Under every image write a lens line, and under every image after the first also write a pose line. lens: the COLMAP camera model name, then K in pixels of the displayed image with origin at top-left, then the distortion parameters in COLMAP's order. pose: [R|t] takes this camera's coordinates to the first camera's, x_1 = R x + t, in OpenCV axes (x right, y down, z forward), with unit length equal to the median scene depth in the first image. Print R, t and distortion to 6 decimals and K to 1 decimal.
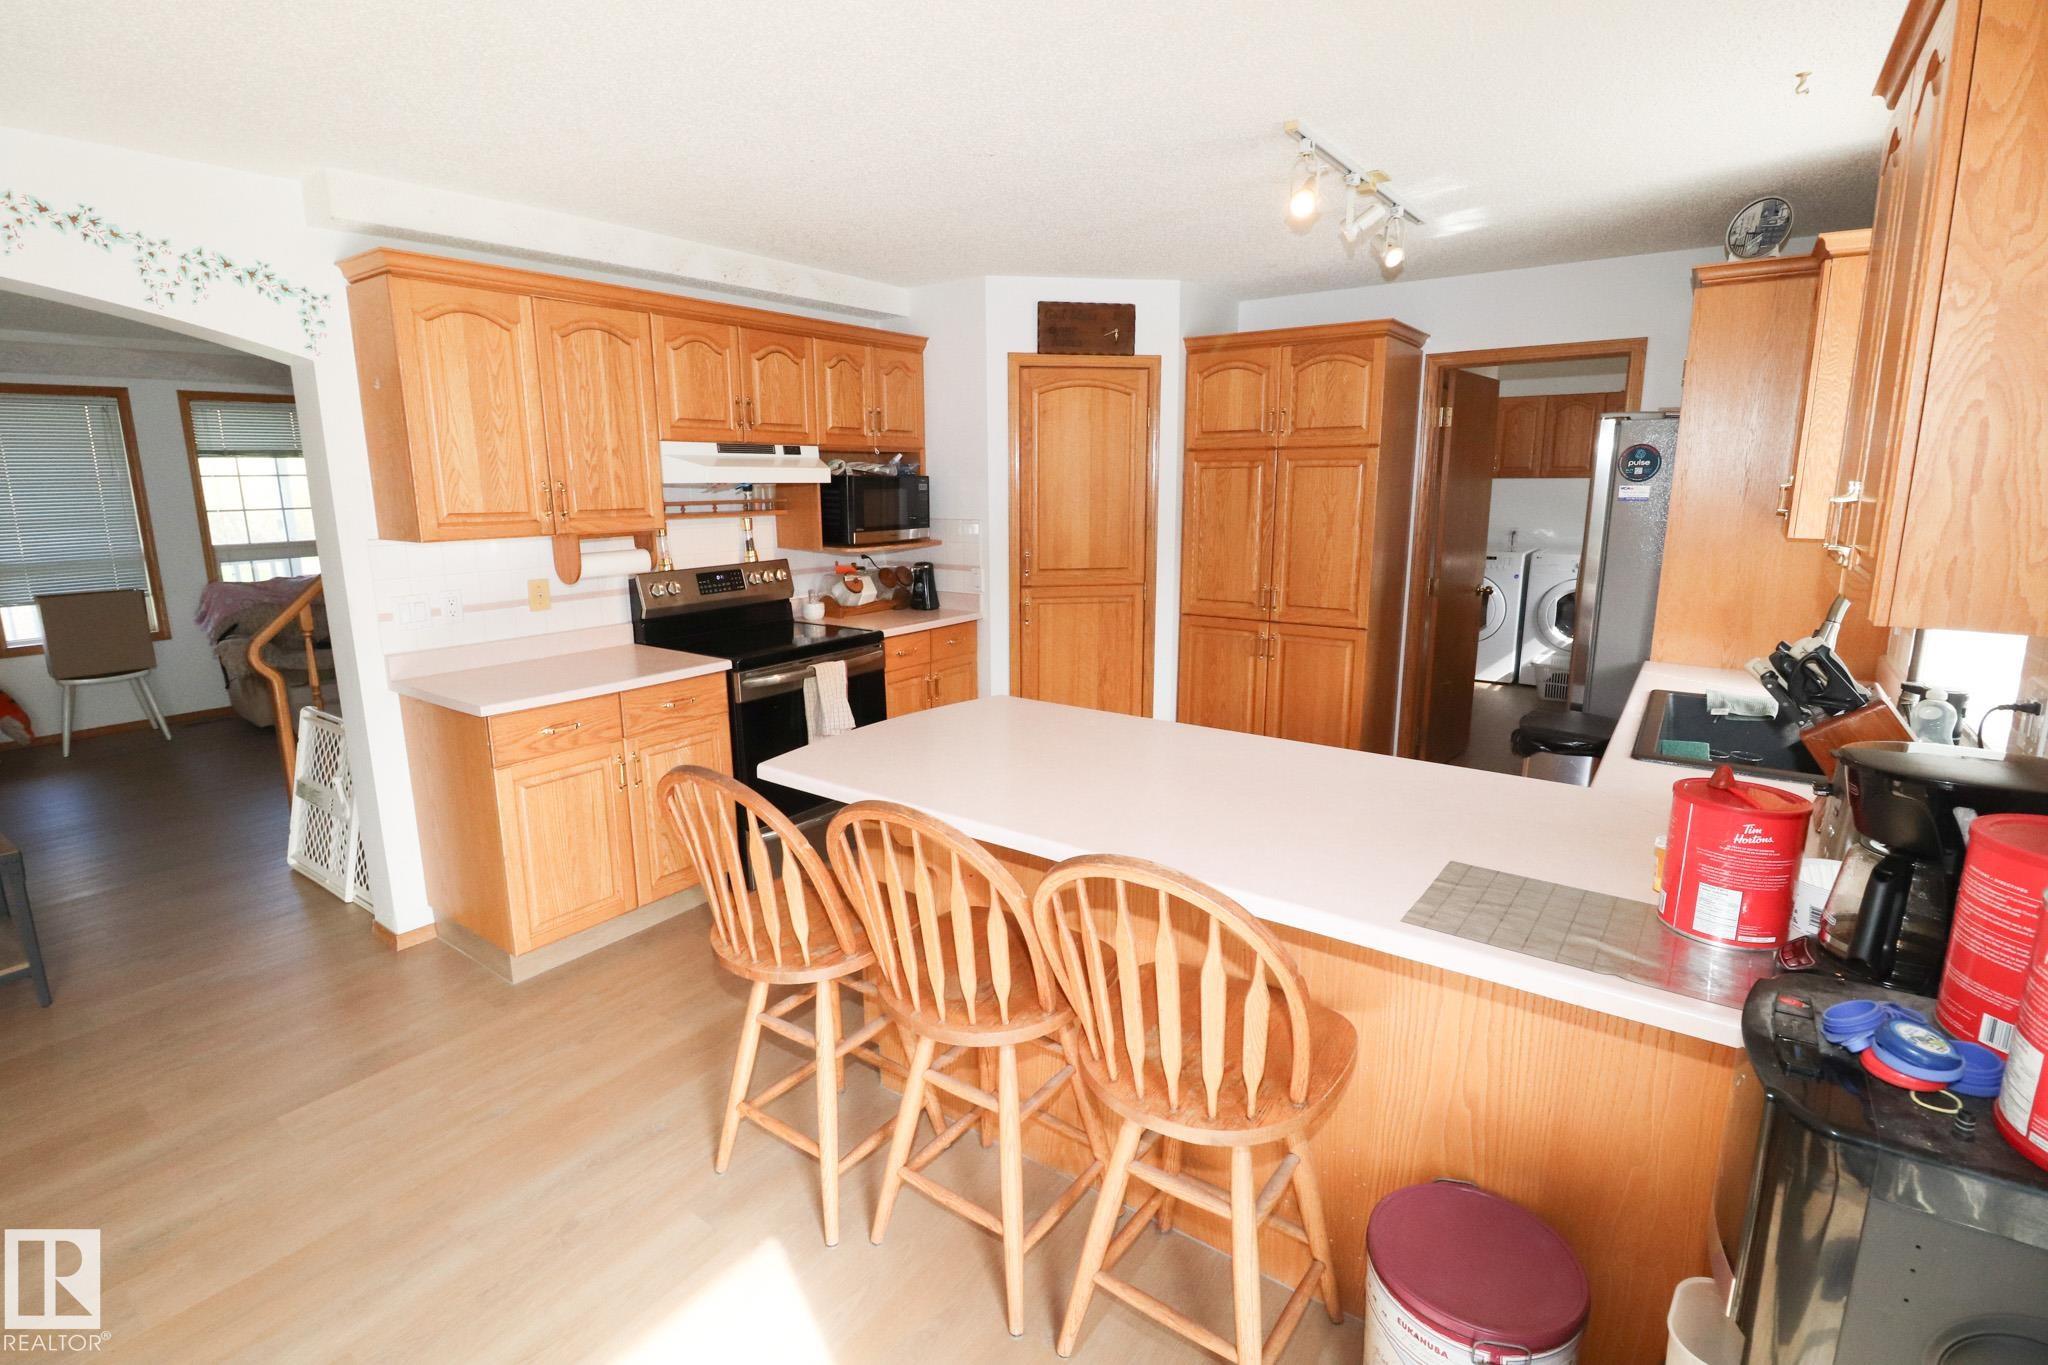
lens RADIAL K [[962.0, 0, 1015.5], [0, 962.0, 672.3], [0, 0, 1]] dist [-0.006331, -0.000851]
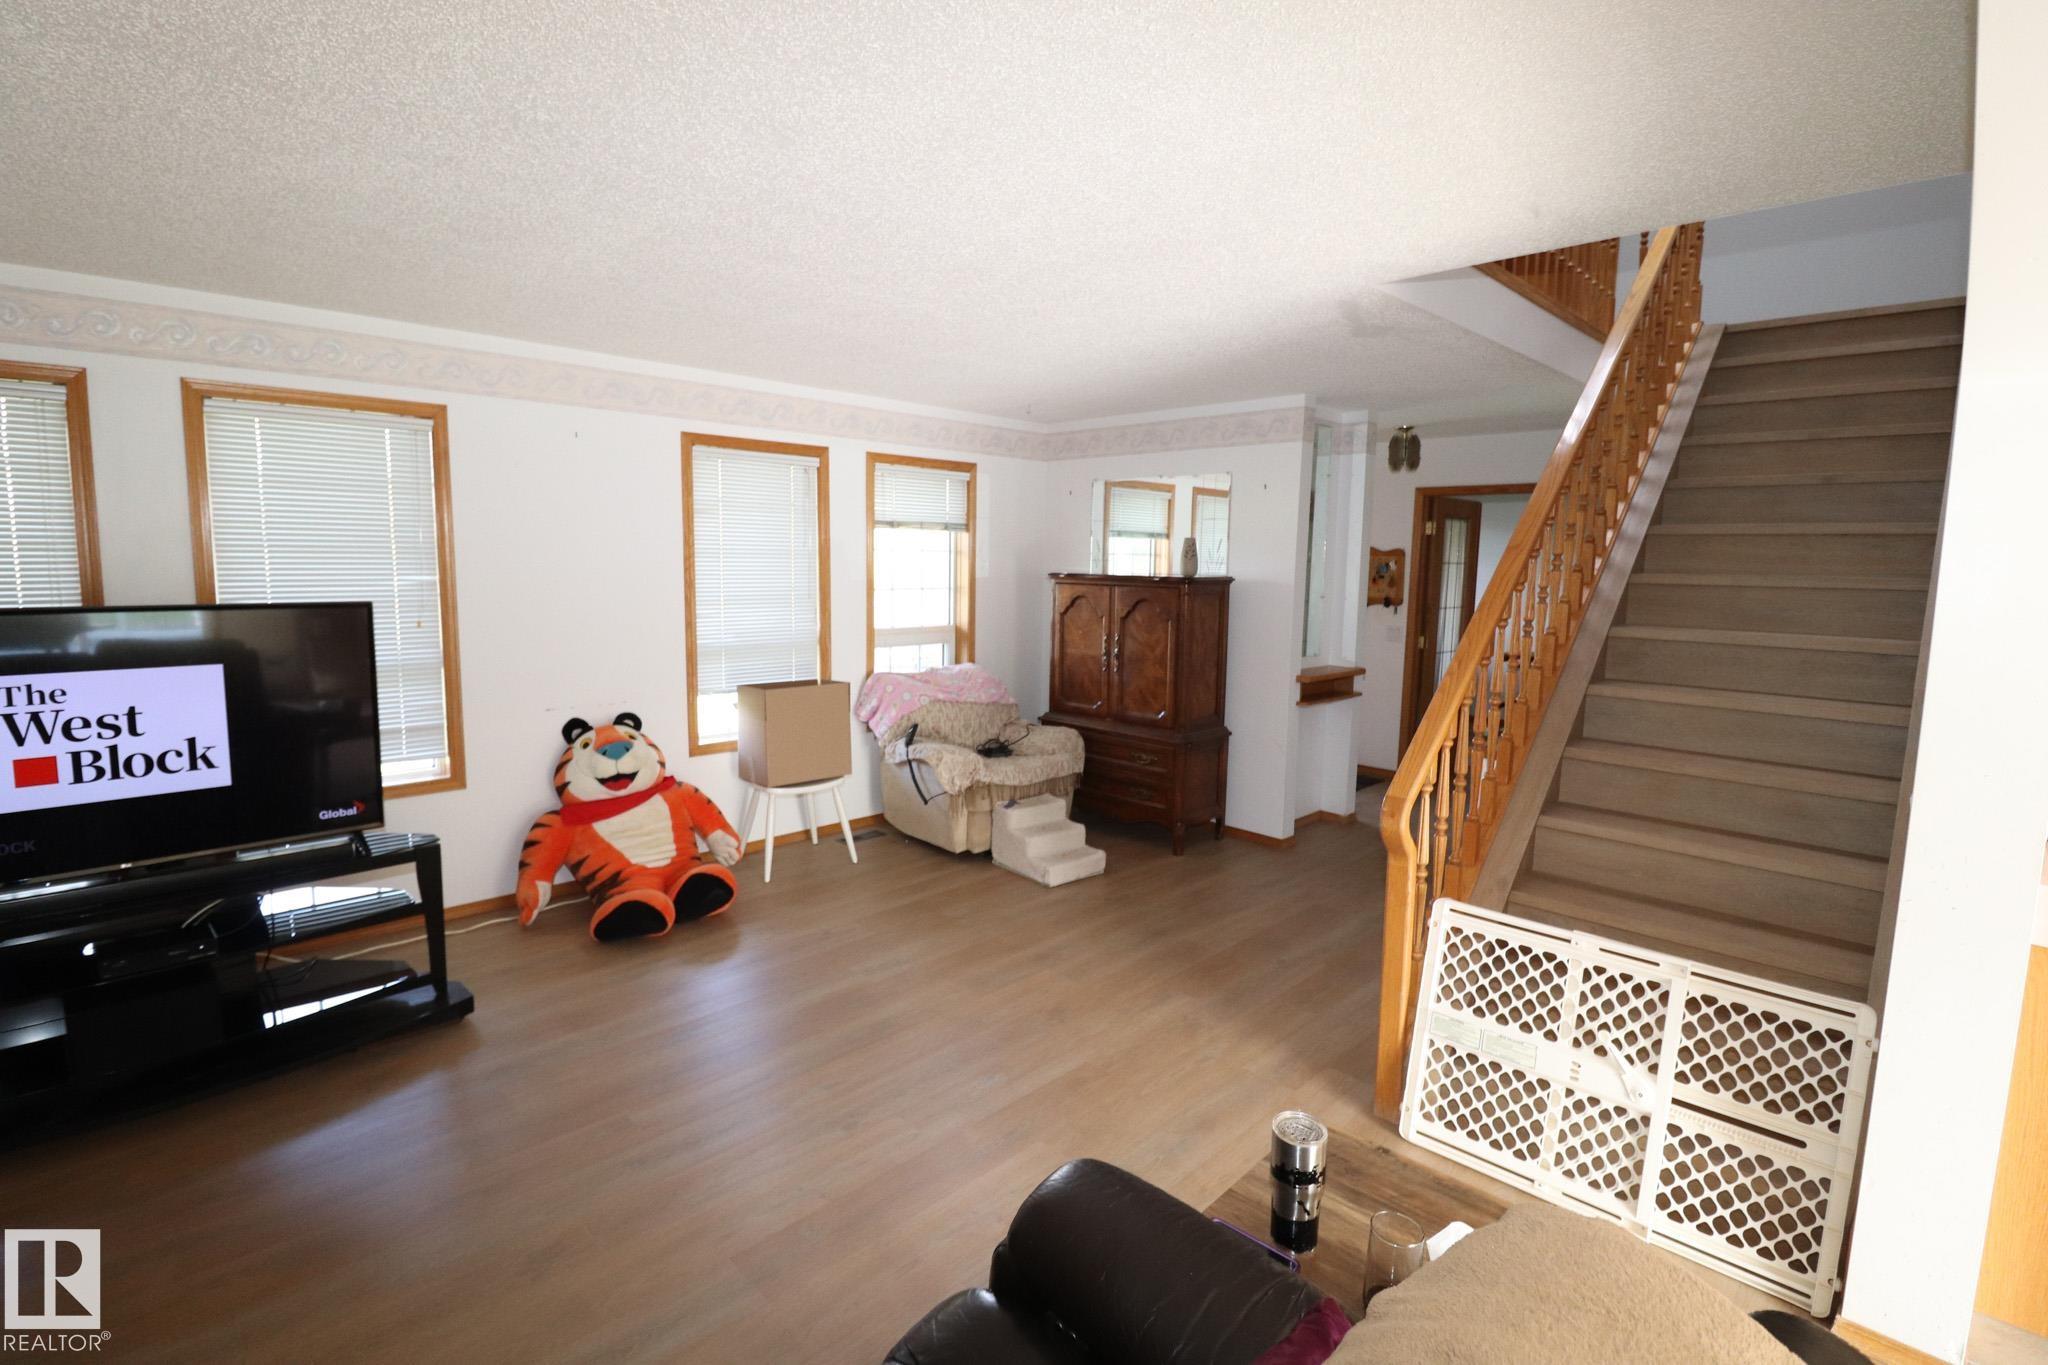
lens RADIAL K [[962.0, 0, 1027.2], [0, 962.0, 684.4], [0, 0, 1]] dist [-0.006331, -0.000851]
pose [[0.990889, 0.038766, -0.128978, -0.275084], [-0.048407, 0.996195, -0.072475, -0.012895], [0.125678, 0.078058, 0.988995, 0.079047]]
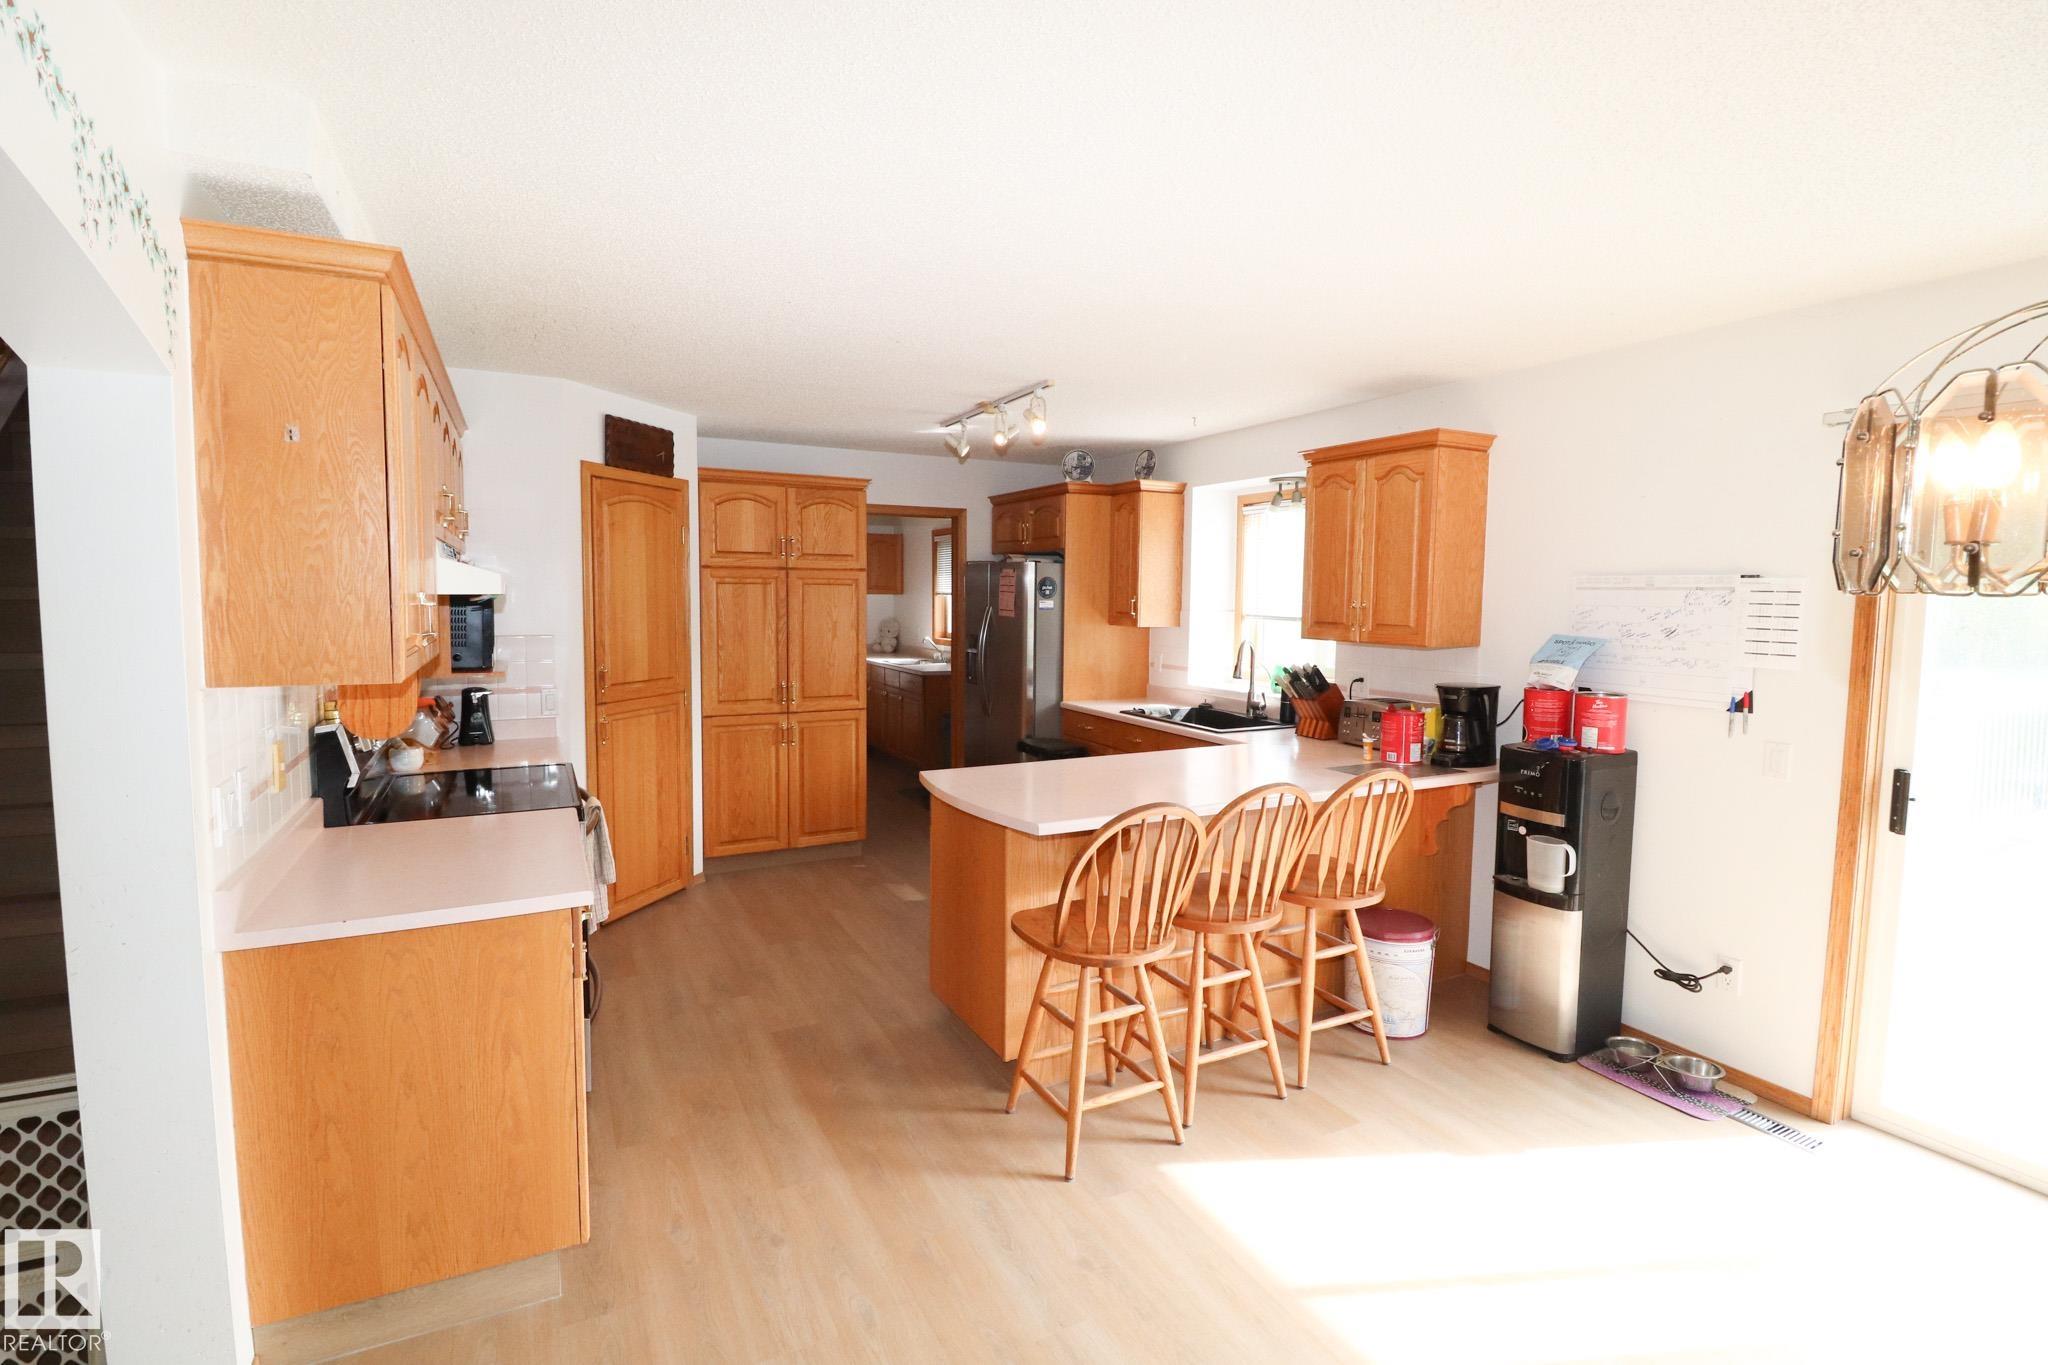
lens RADIAL K [[962.0, 0, 1018.3], [0, 962.0, 672.9], [0, 0, 1]] dist [-0.006331, -0.000851]
pose [[0.450031, -0.062854, 0.890798, -0.674367], [0.163501, 0.986458, -0.012997, -0.041103], [-0.877918, 0.151495, 0.454213, 0.216769]]
